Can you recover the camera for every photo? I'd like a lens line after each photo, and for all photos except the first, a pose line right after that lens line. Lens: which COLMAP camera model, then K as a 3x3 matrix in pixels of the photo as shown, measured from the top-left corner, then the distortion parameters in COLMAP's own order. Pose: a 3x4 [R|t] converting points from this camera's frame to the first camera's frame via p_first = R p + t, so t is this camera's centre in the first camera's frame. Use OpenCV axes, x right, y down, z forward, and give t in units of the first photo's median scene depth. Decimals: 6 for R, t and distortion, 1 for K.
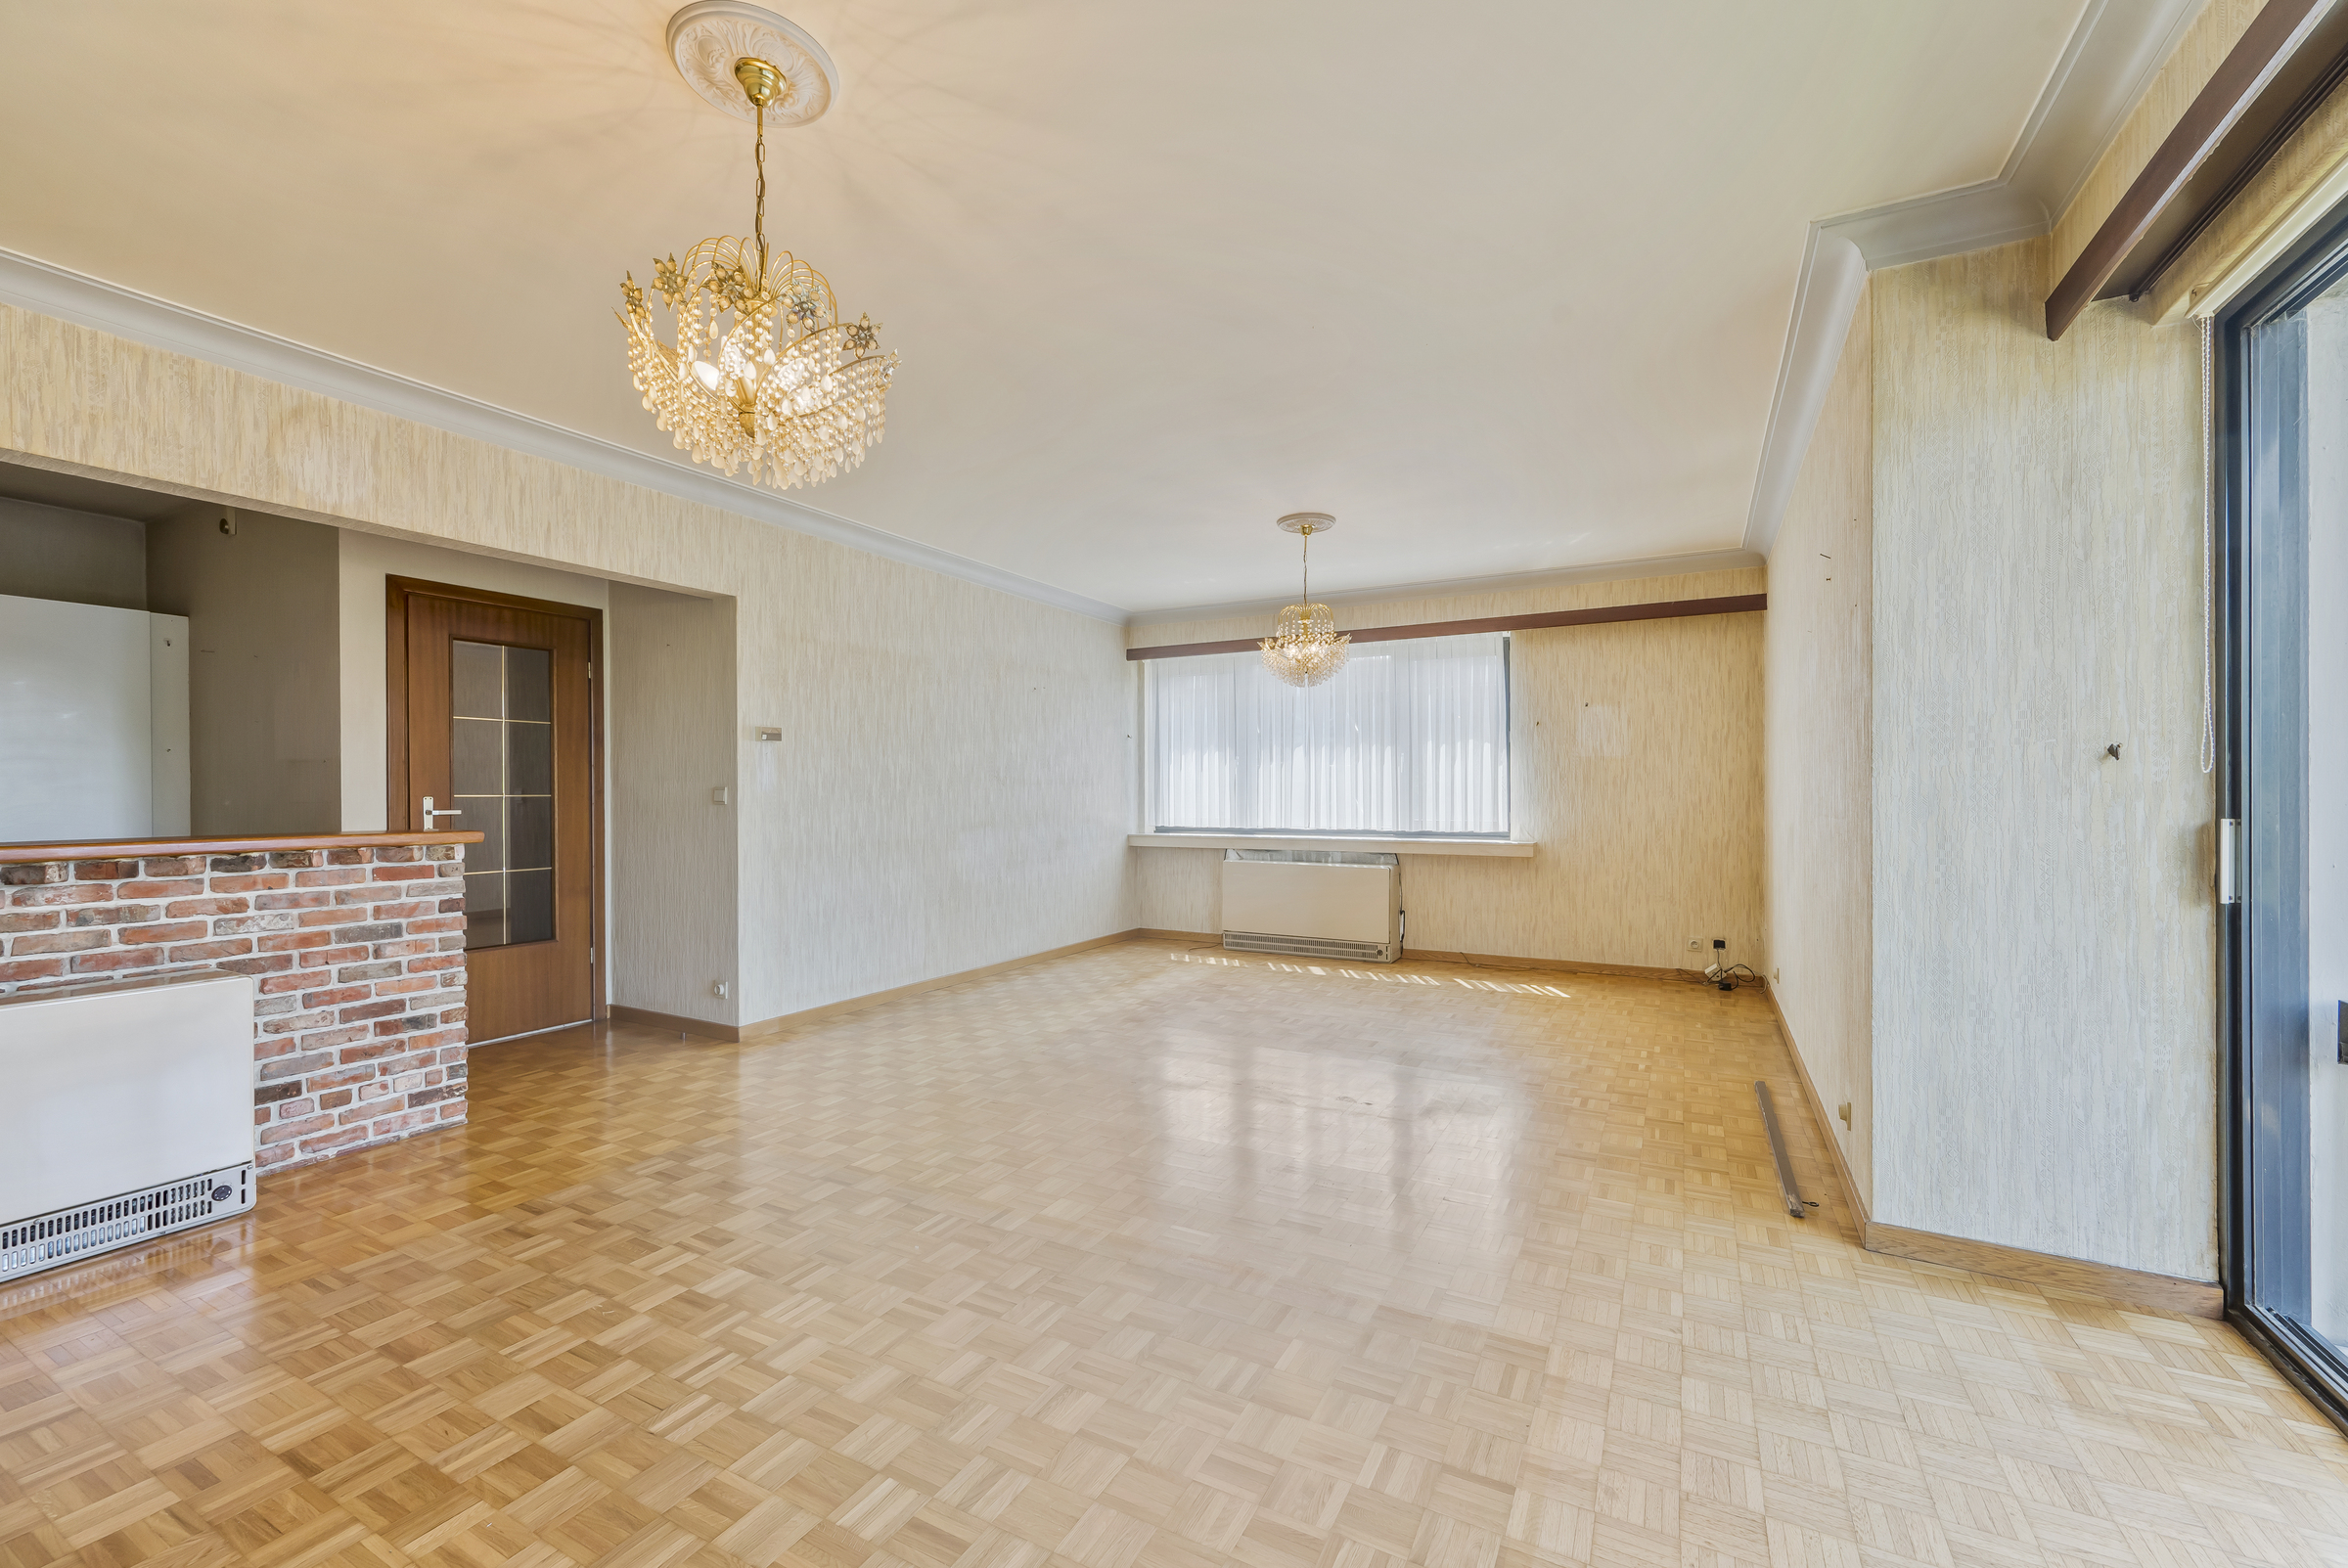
lens RADIAL K [[951.6, 0, 1171.7], [0, 951.6, 797.3], [0, 0, 1]] dist [0.001464, 0.000121]
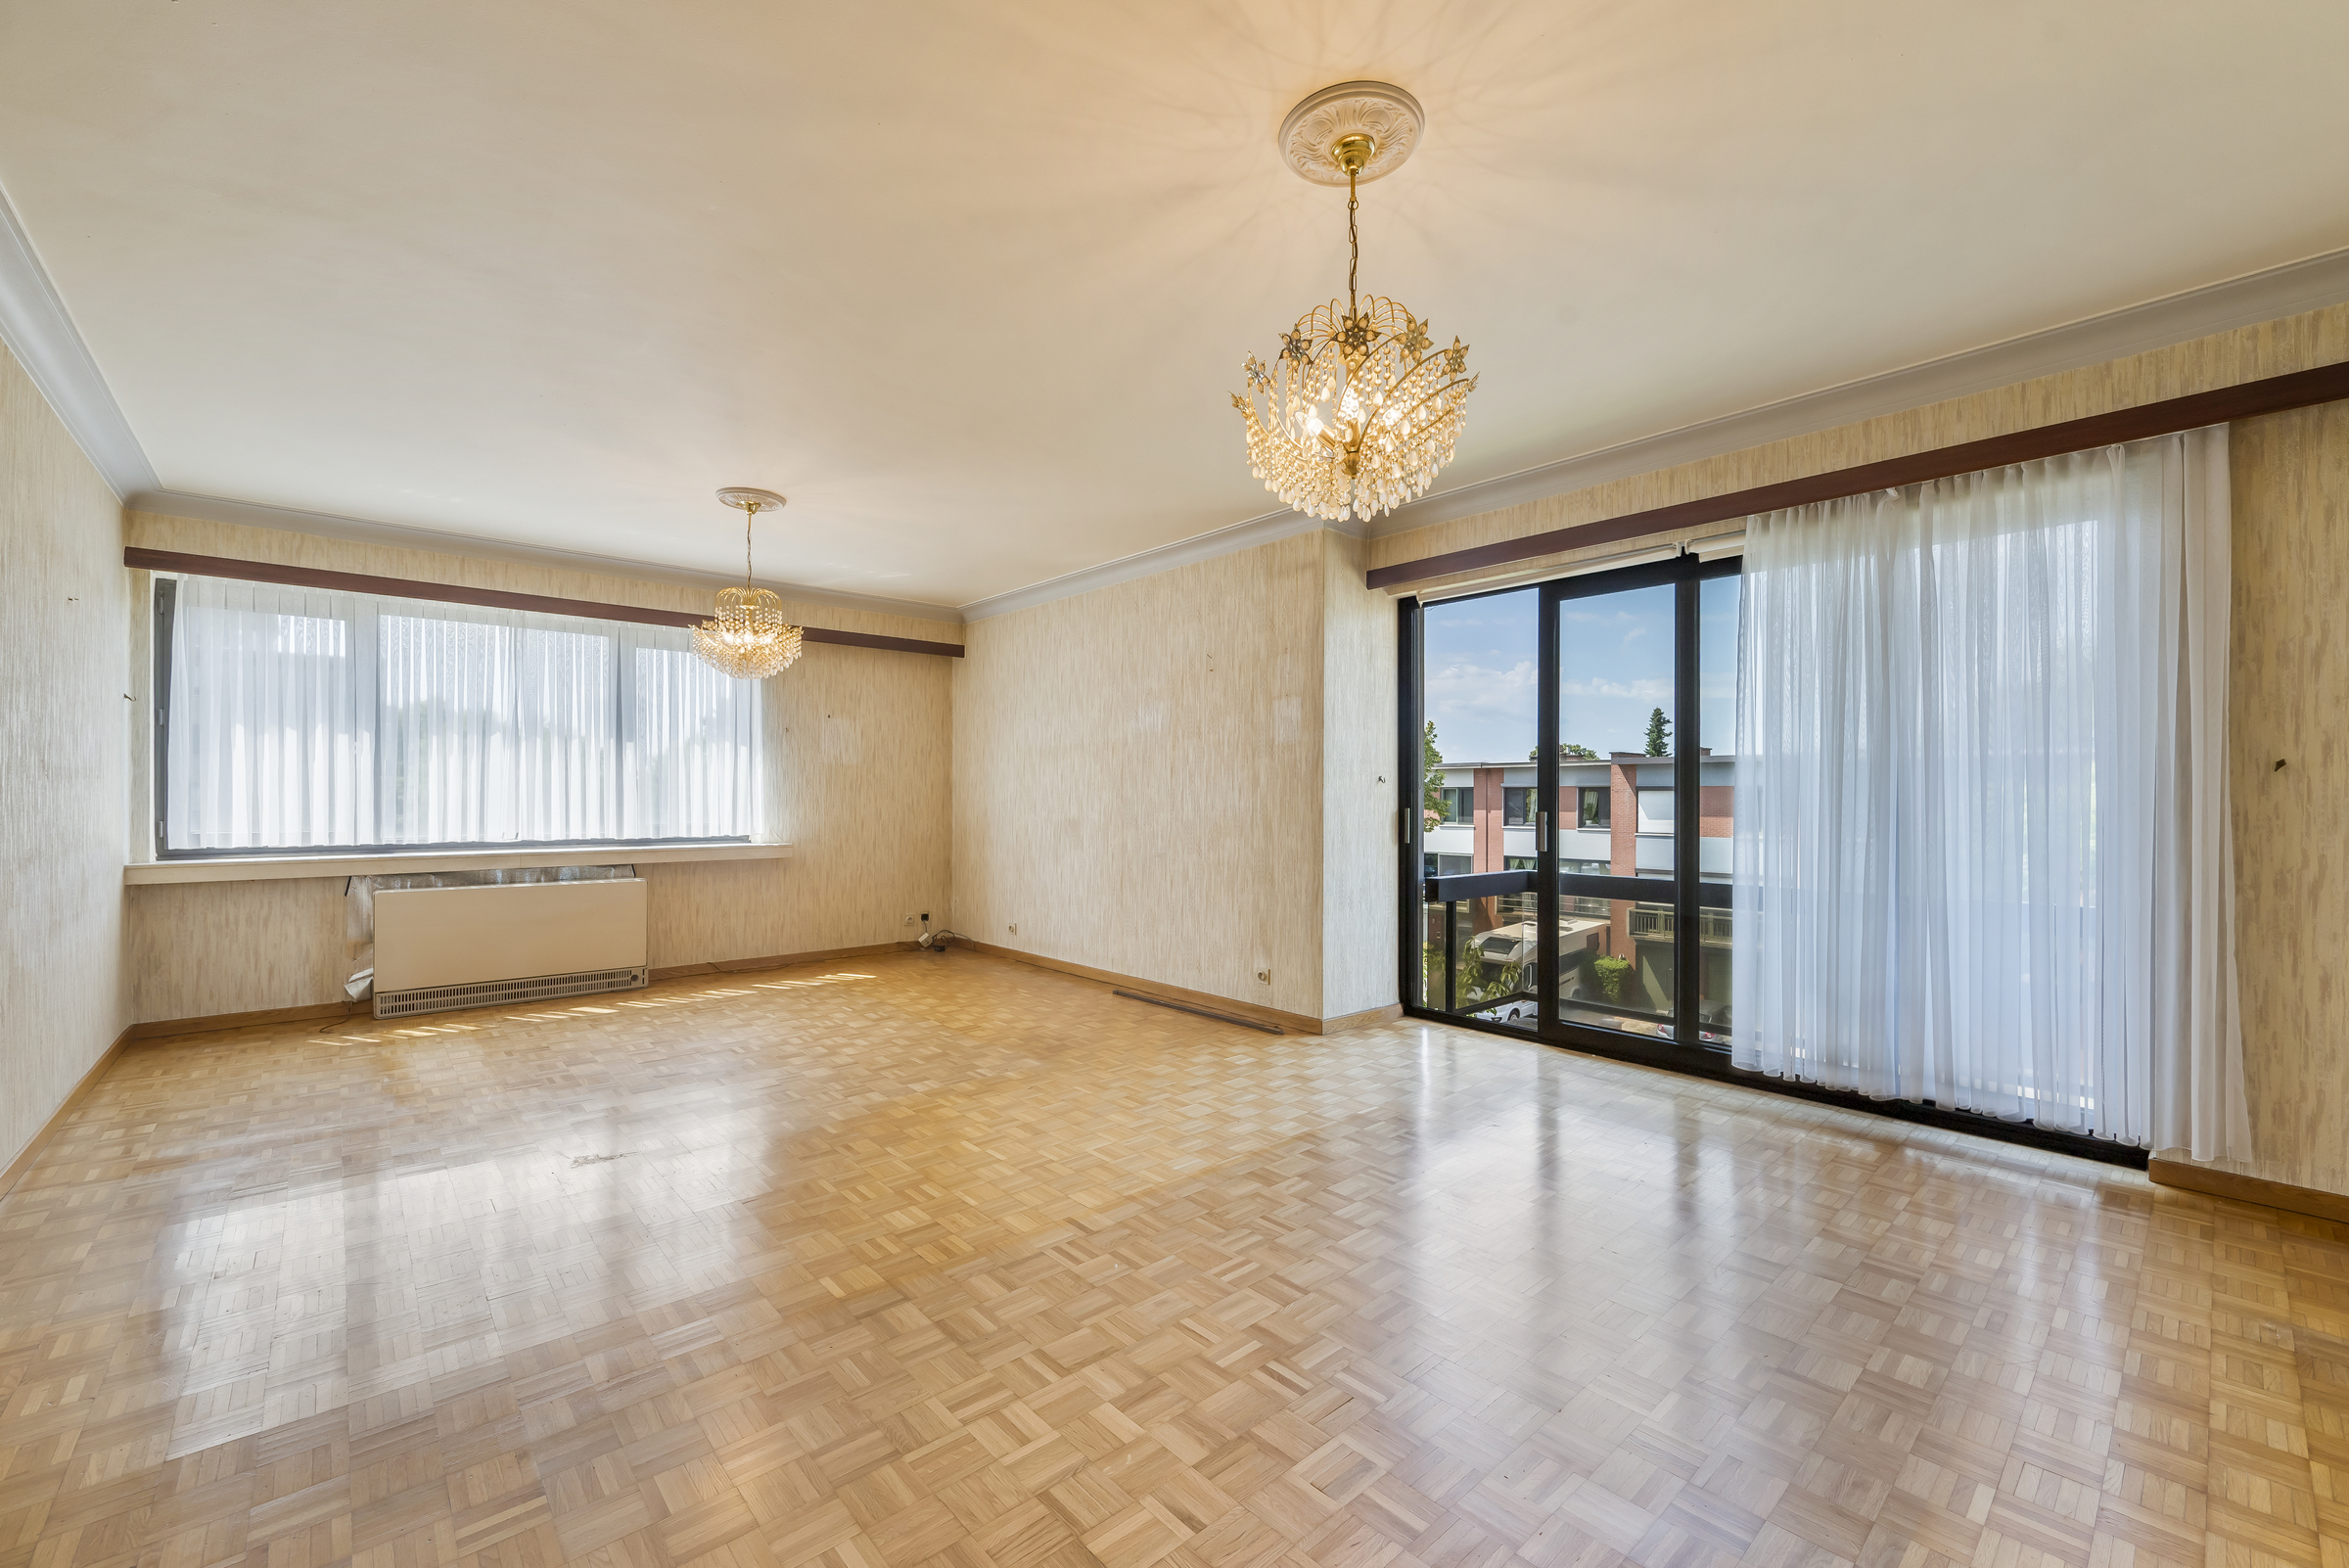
lens RADIAL K [[952.0, 0, 1172.2], [0, 952.0, 797.3], [0, 0, 1]] dist [0.001464, 0.000121]
pose [[0.345586, 0.002114, 0.938385, -0.386675], [0.004277, 0.999984, -0.003828, 0.002200], [-0.938377, 0.005336, 0.345571, 0.206801]]
